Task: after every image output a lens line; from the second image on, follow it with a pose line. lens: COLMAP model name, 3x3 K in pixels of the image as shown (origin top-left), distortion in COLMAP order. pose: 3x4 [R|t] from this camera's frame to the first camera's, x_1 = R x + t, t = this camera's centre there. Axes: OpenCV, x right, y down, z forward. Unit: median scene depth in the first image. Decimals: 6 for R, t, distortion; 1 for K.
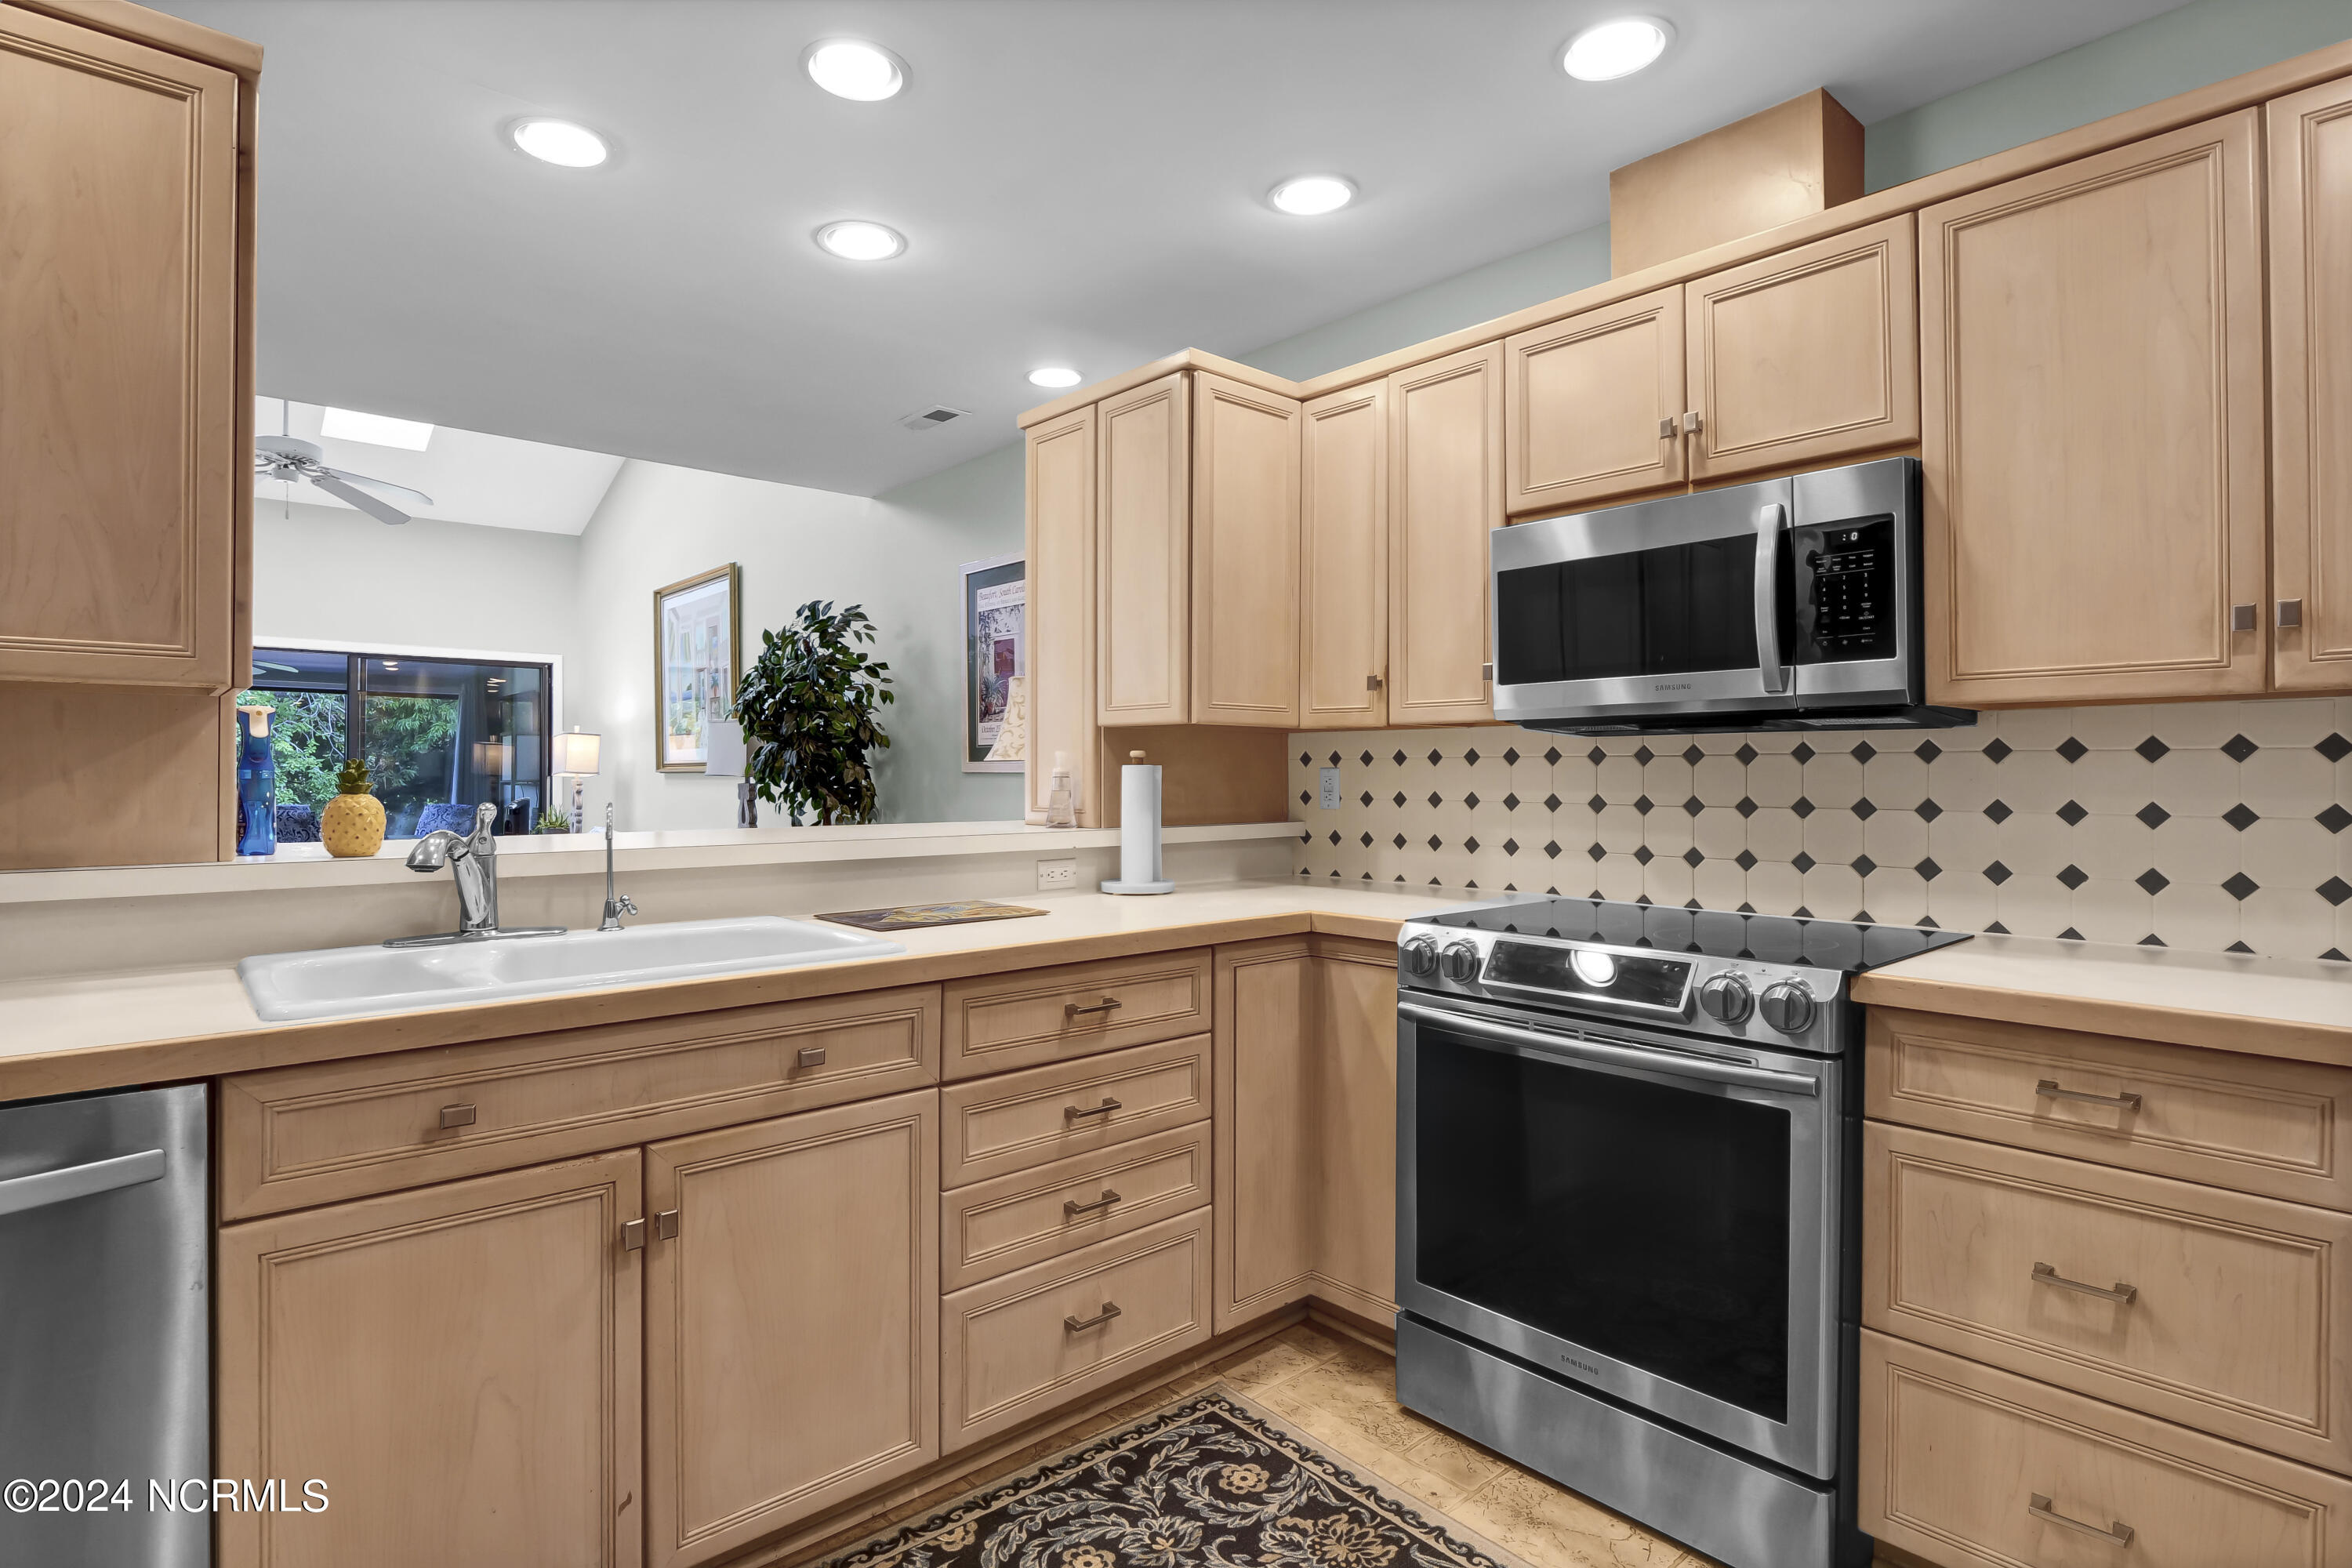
lens RADIAL K [[1195.7, 0, 1165.4], [0, 1195.7, 775.6], [0, 0, 1]] dist [-0.005247, -0.001683]
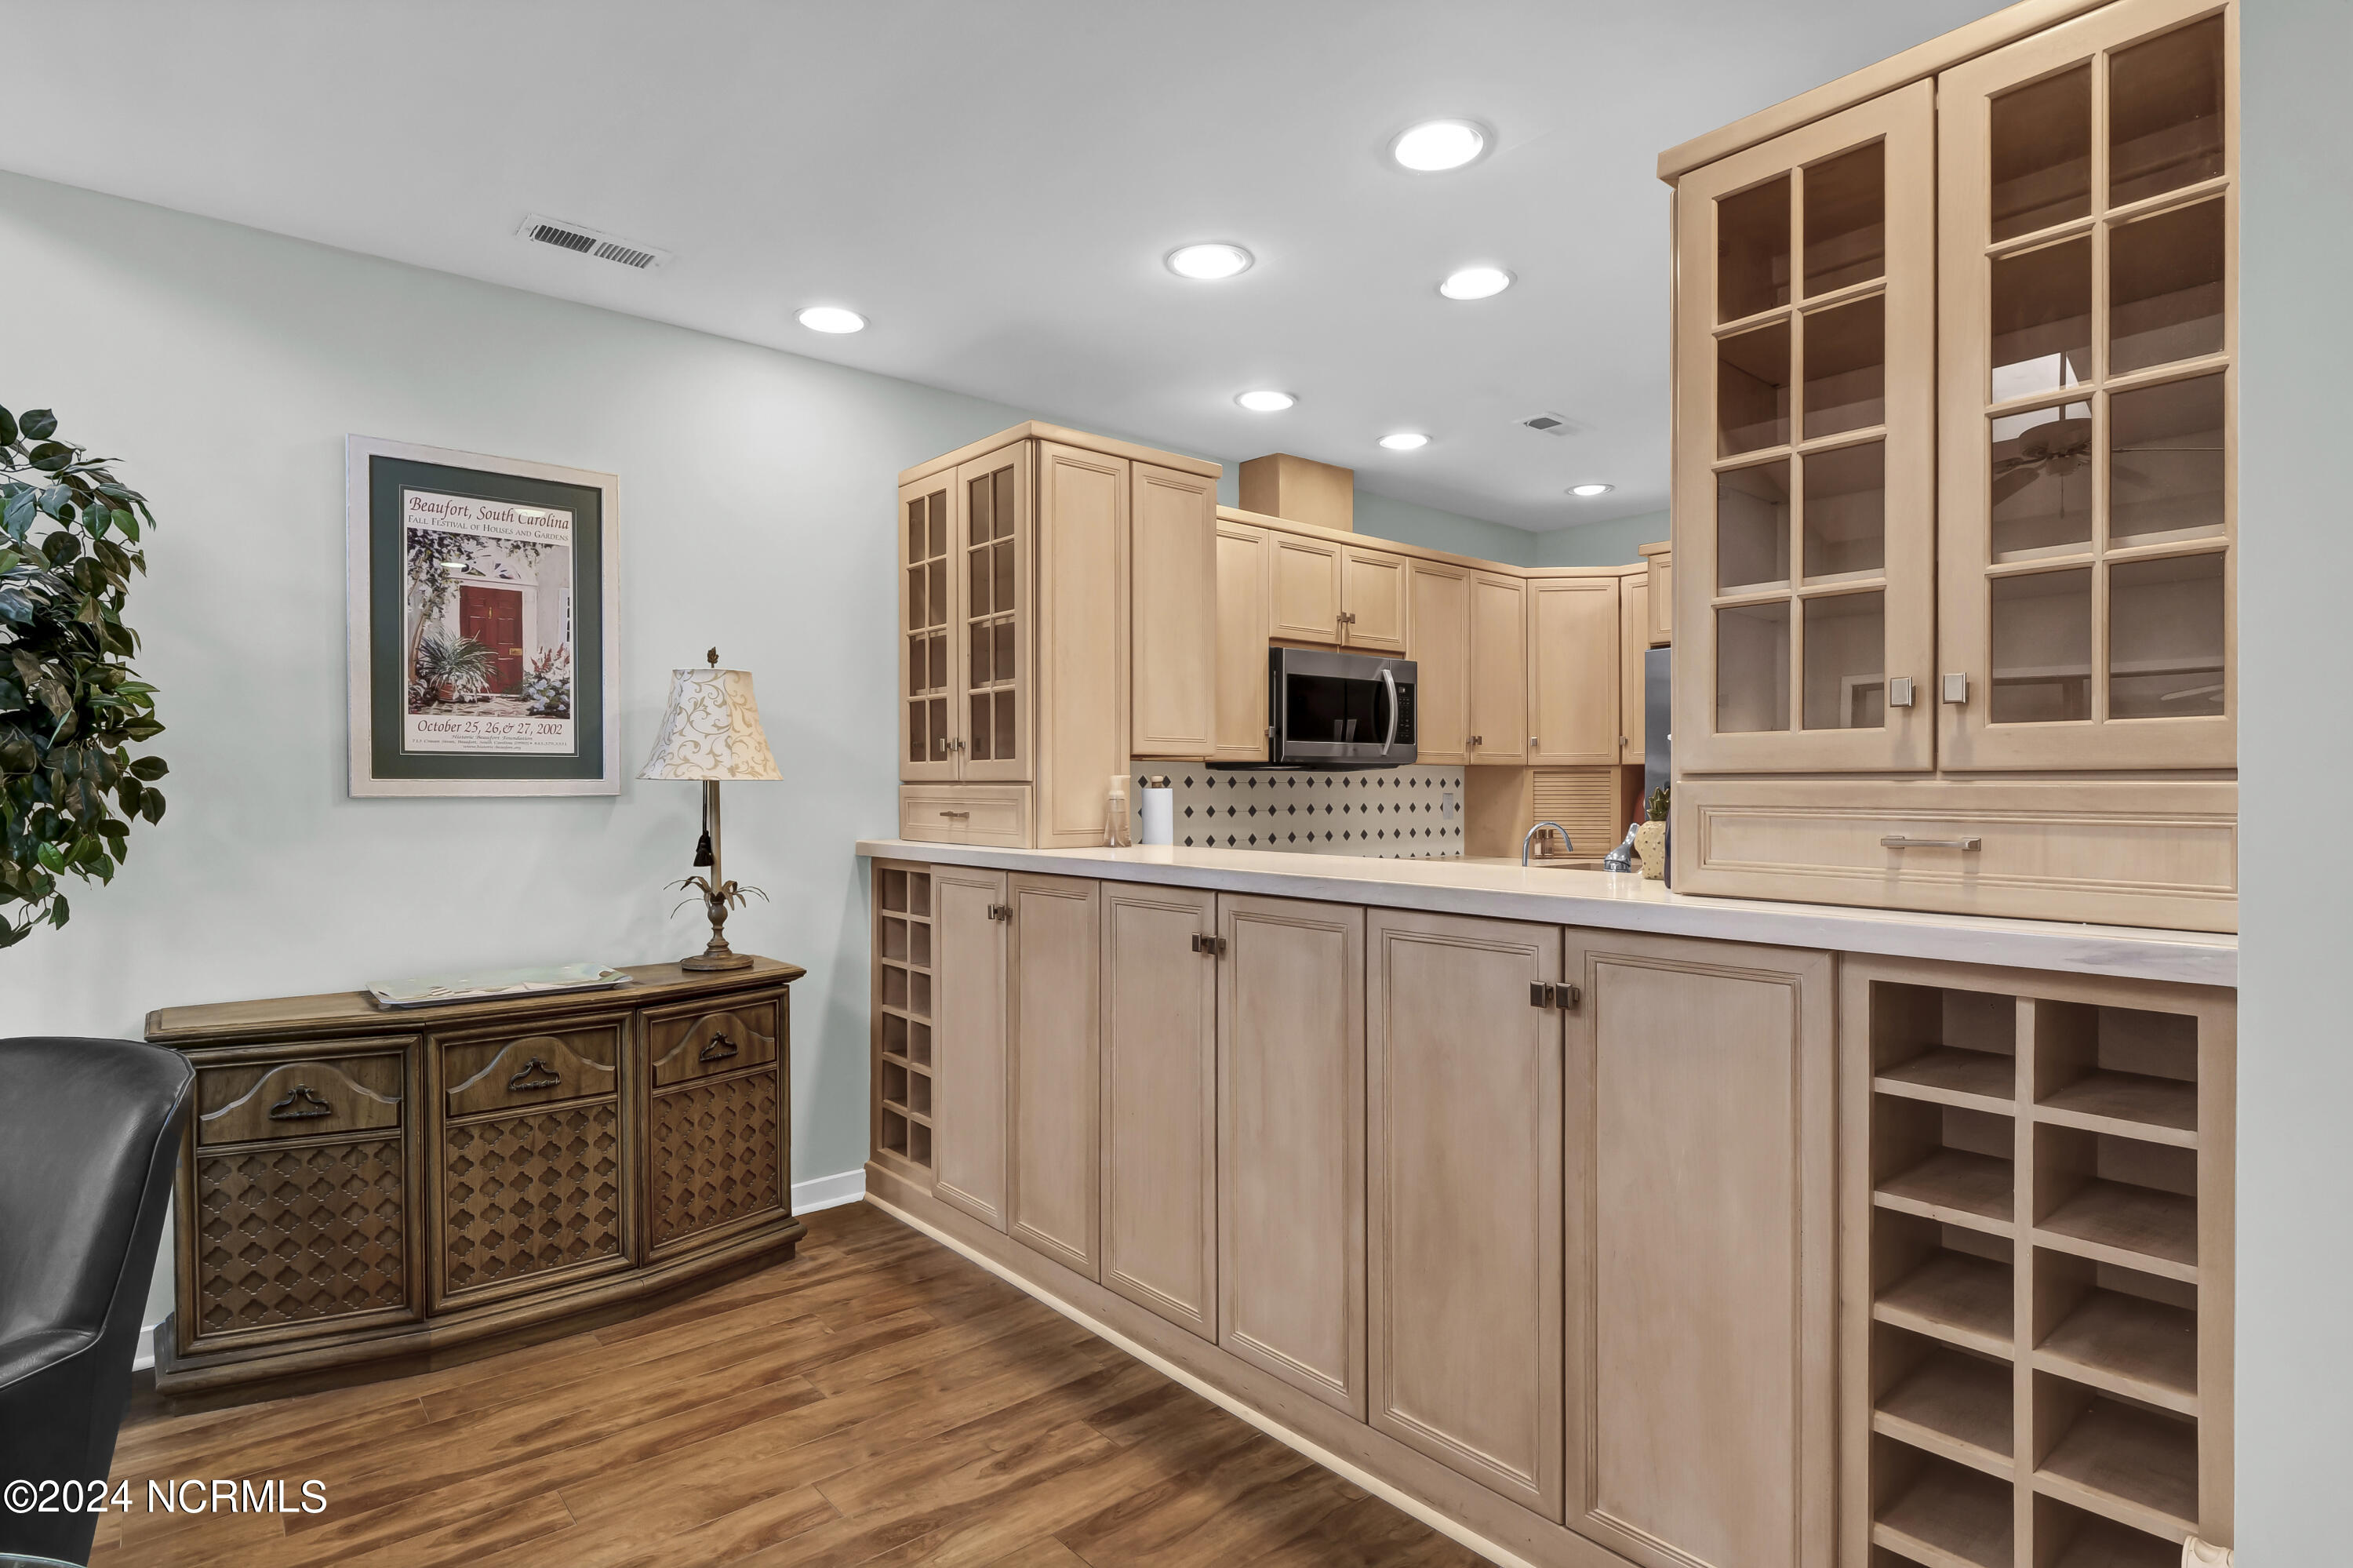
lens RADIAL K [[1184.2, 0, 1176.5], [0, 1184.2, 784.0], [0, 0, 1]] dist [-0.002605, -0.001026]
pose [[0.012621, 0.002843, 0.999916, -1.473953], [0.003965, 0.999988, -0.002893, -0.011095], [-0.999912, 0.004001, 0.012609, 1.205799]]
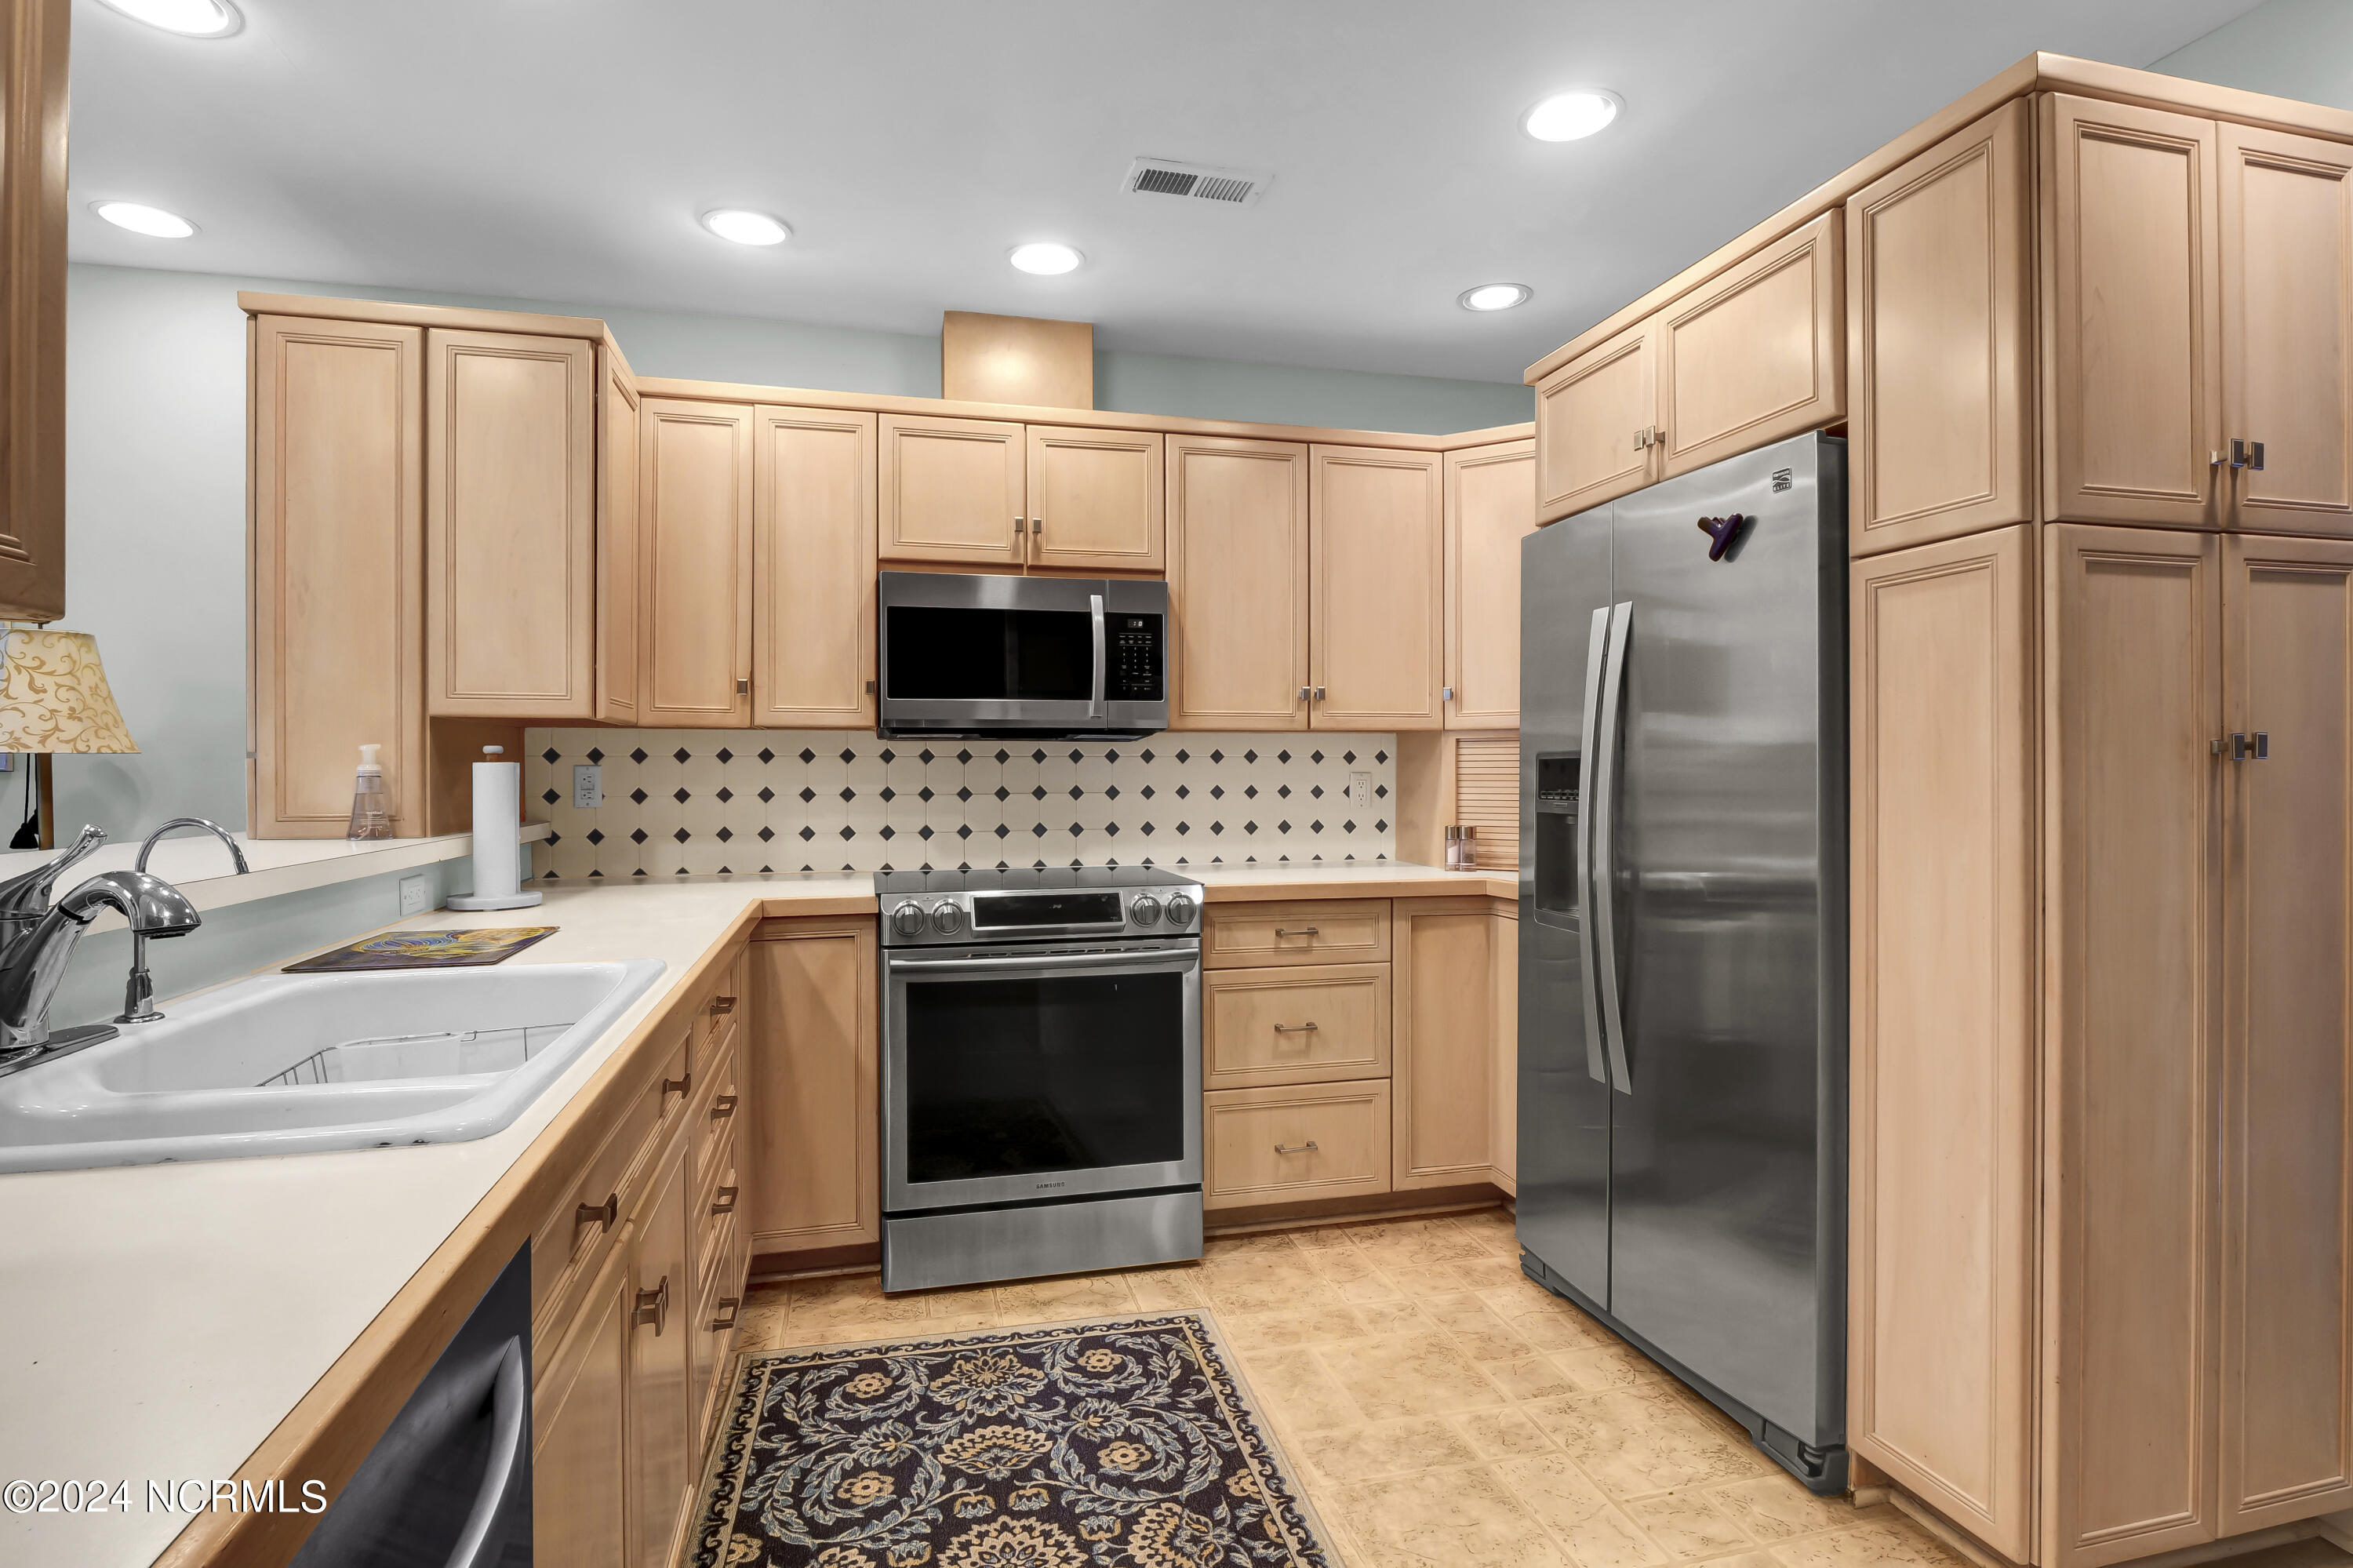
lens RADIAL K [[1184.2, 0, 1176.5], [0, 1184.2, 784.0], [0, 0, 1]] dist [-0.002605, -0.001026]
pose [[0.445477, -0.013266, 0.895195, -0.724062], [0.003572, 0.999909, 0.013041, -0.002839], [-0.895286, -0.002612, 0.445483, 0.203758]]
